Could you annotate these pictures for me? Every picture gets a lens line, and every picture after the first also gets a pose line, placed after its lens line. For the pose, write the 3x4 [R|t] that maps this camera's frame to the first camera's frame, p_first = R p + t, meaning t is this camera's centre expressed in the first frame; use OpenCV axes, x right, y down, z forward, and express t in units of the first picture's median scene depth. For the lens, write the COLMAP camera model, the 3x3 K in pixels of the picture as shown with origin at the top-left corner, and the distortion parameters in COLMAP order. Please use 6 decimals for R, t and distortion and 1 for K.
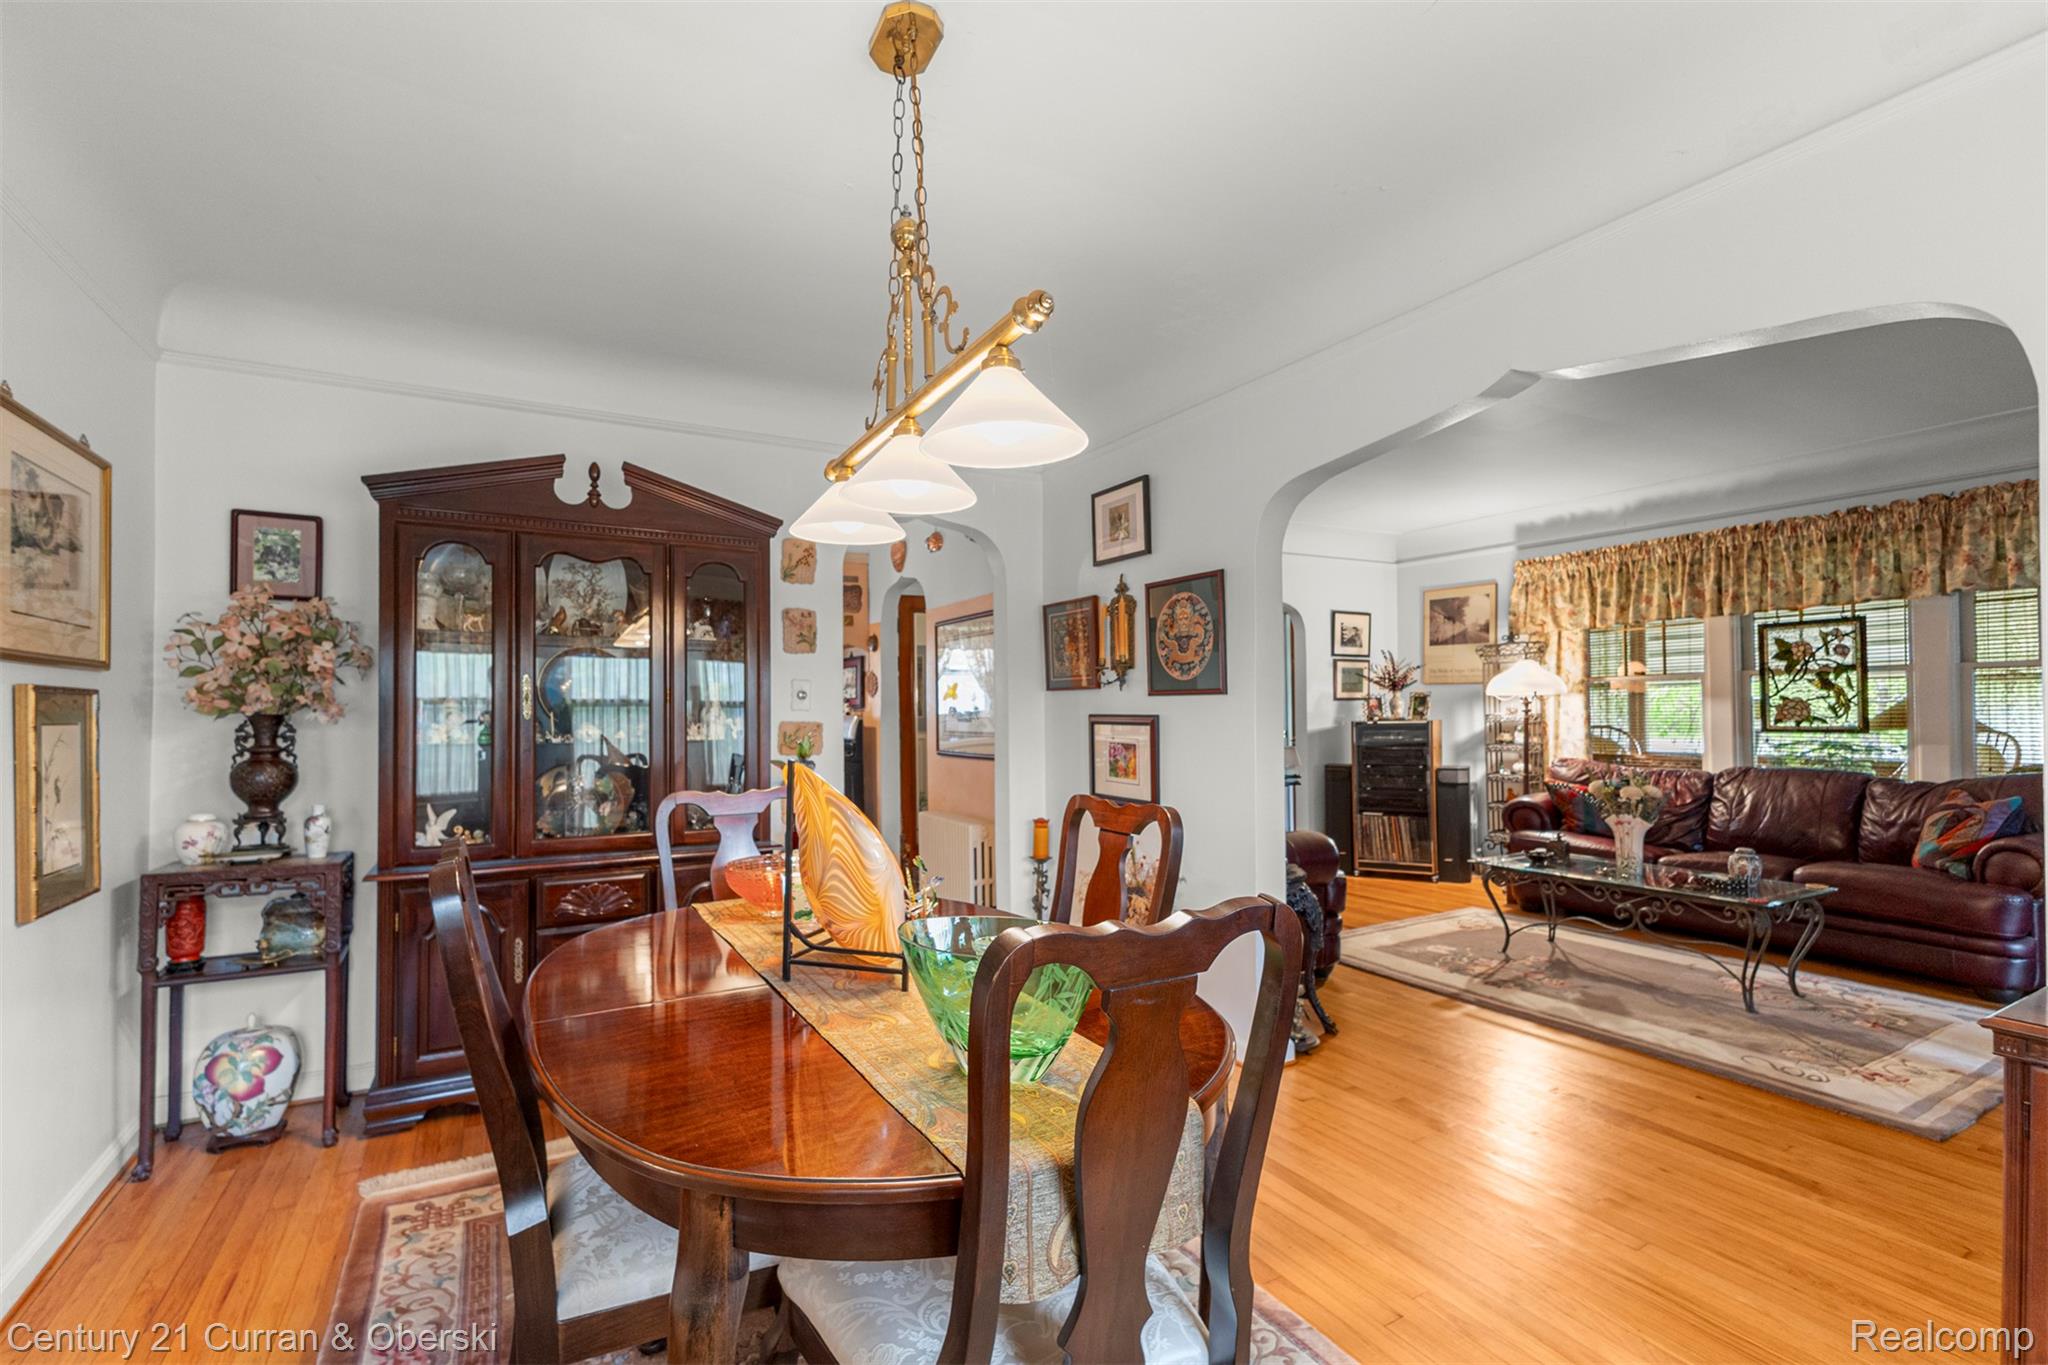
lens RADIAL K [[885.8, 0, 1025.7], [0, 885.8, 709.4], [0, 0, 1]] dist [0.009500, -0.002506]
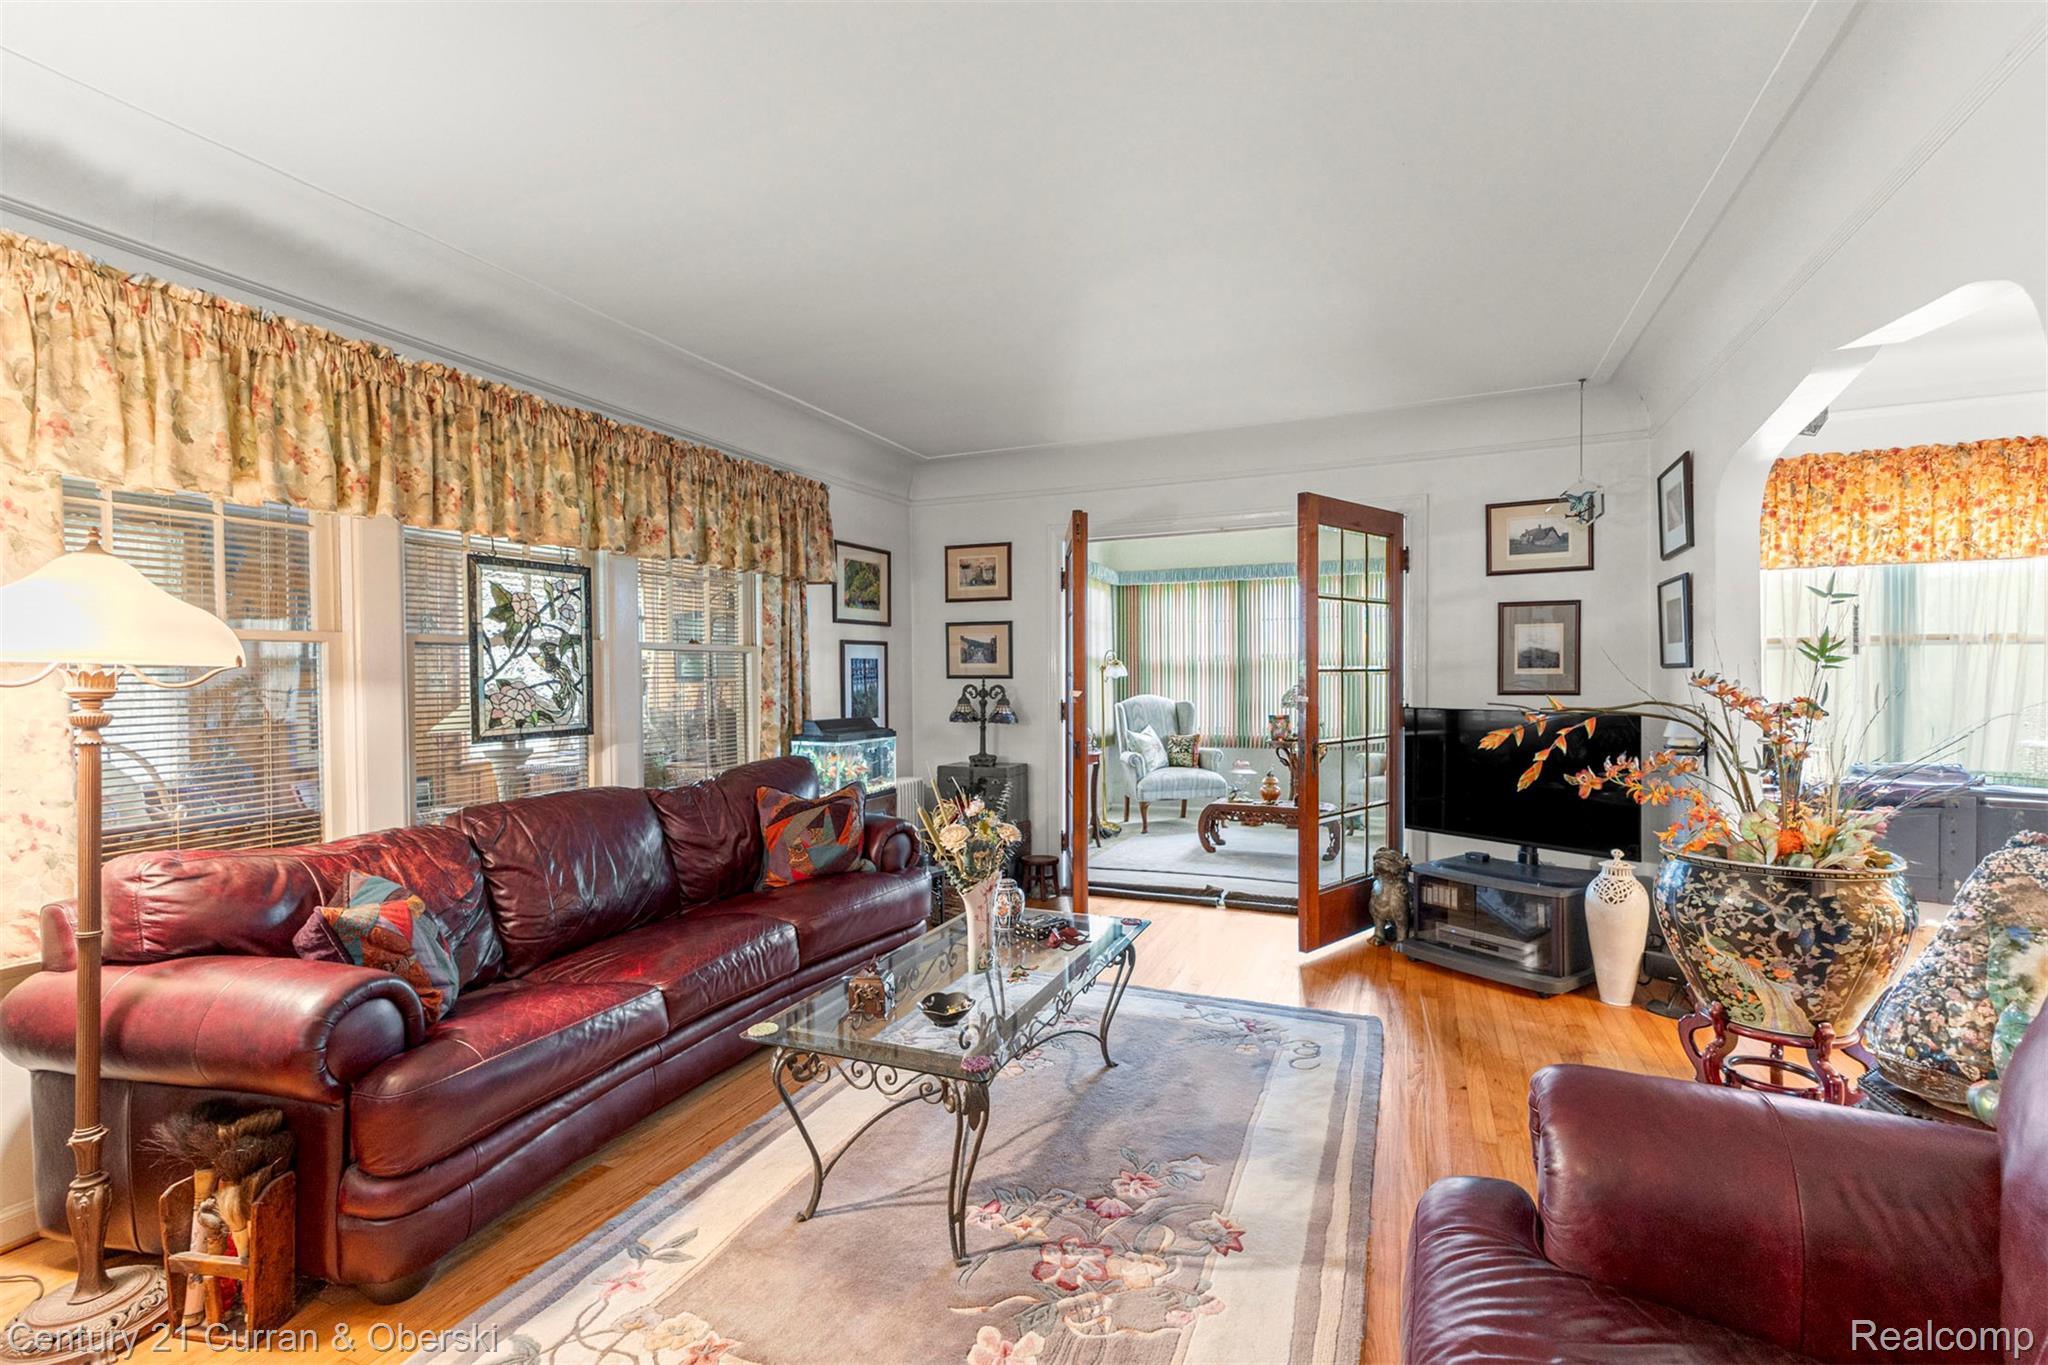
lens RADIAL K [[885.8, 0, 1032.2], [0, 885.8, 689.1], [0, 0, 1]] dist [0.009500, -0.002506]
pose [[-0.604666, 0.006787, 0.796451, 0.200445], [0.017717, 0.999831, 0.004931, -0.007497], [-0.796282, 0.017092, -0.604683, 1.442220]]
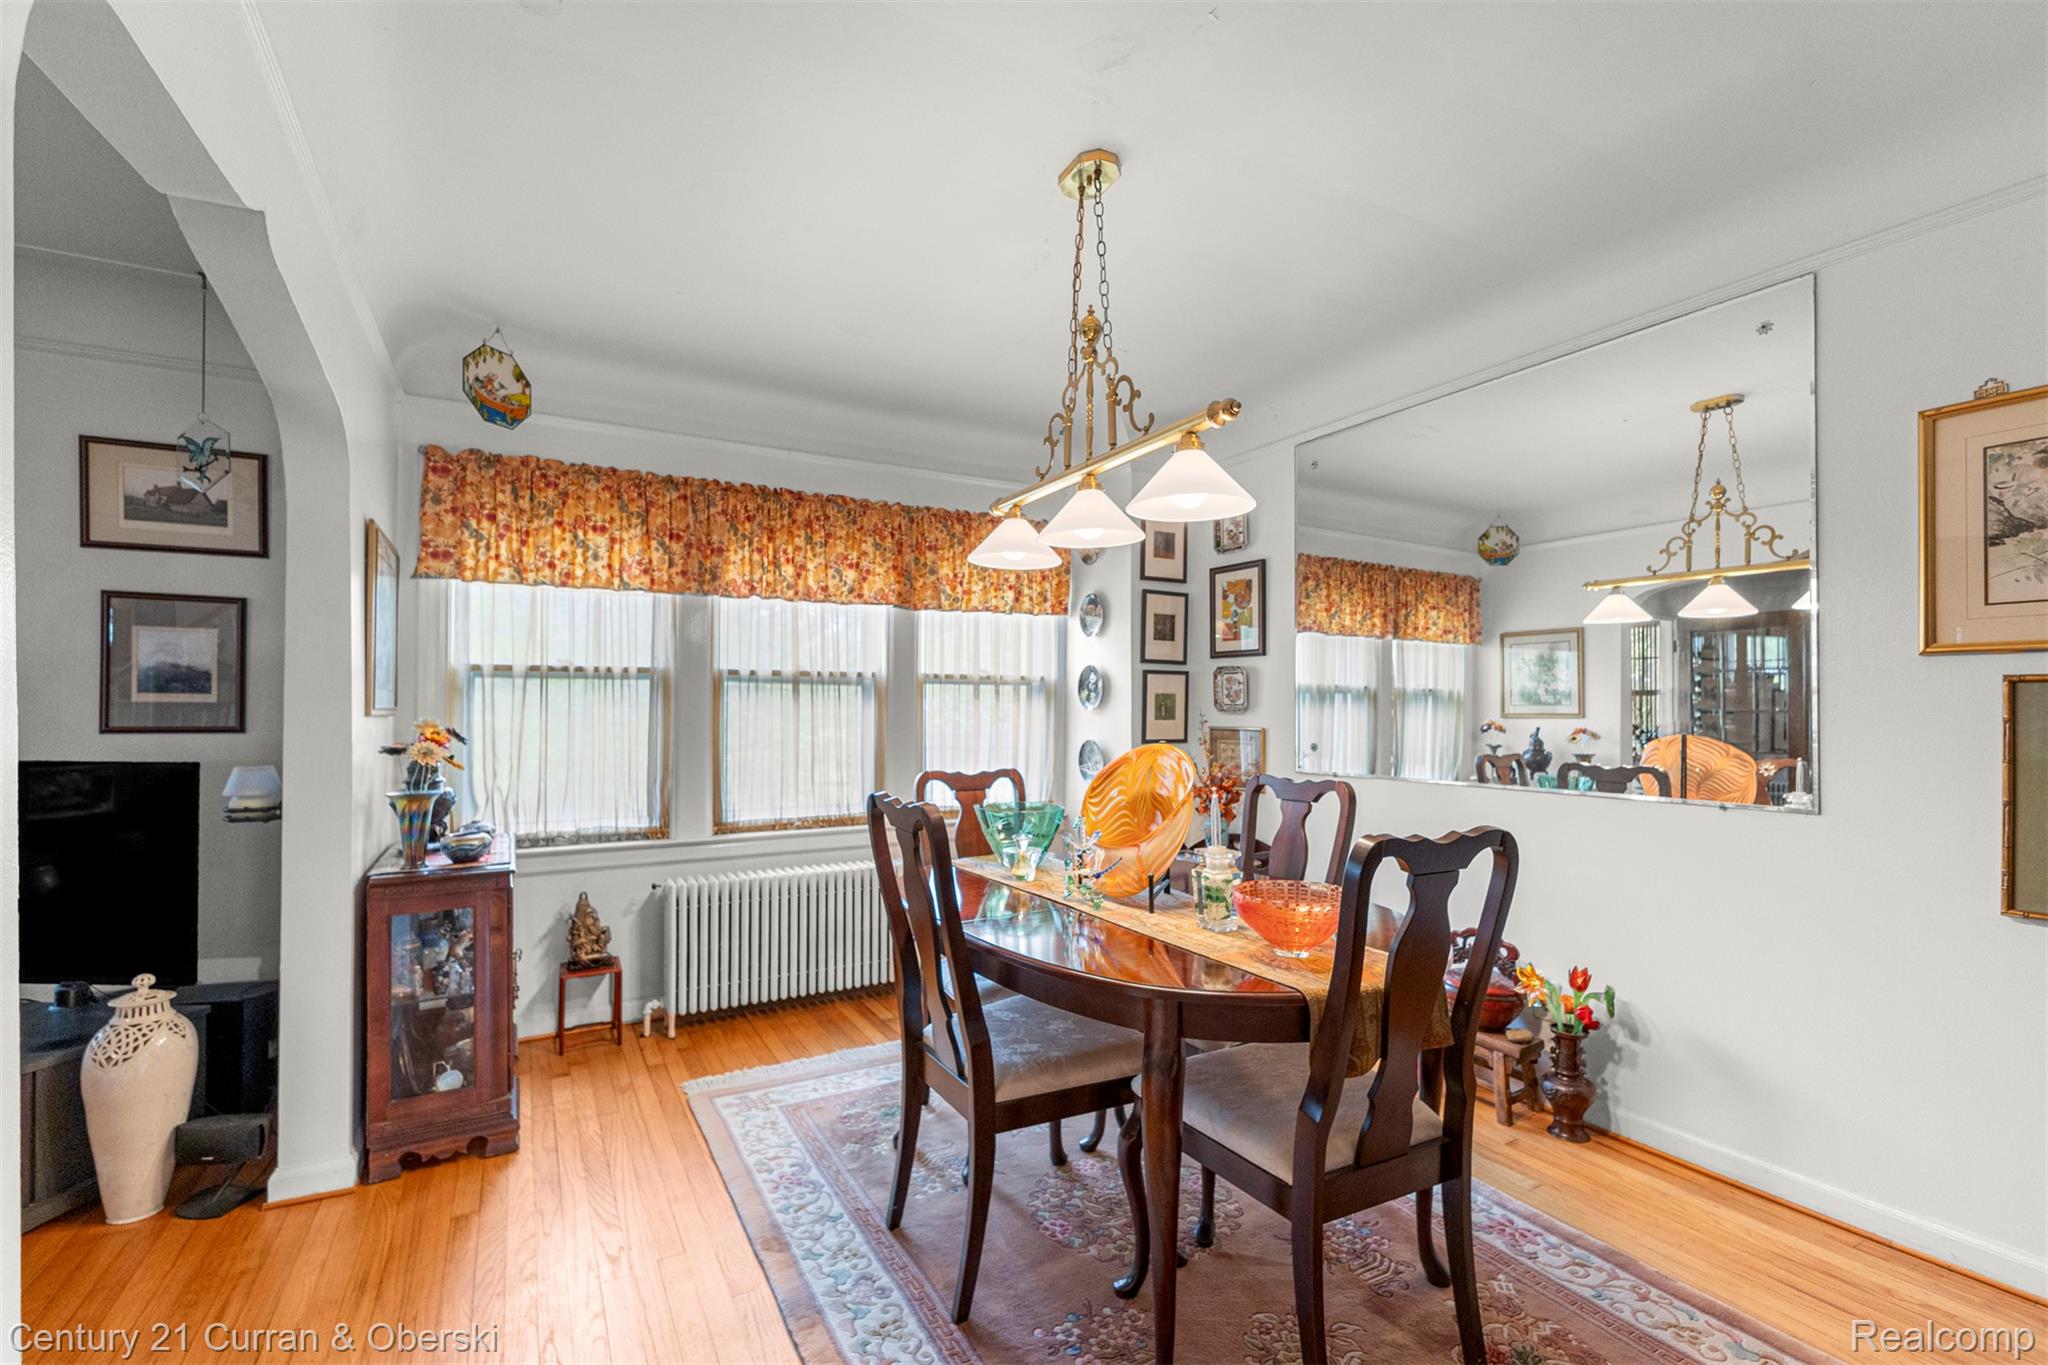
lens RADIAL K [[885.8, 0, 1034.8], [0, 885.8, 703.5], [0, 0, 1]] dist [0.009500, -0.002506]
pose [[-0.999912, 0.007405, -0.010967, -0.017285], [0.007428, 0.999970, -0.002034, -0.001738], [0.010952, -0.002115, -0.999938, 1.014250]]
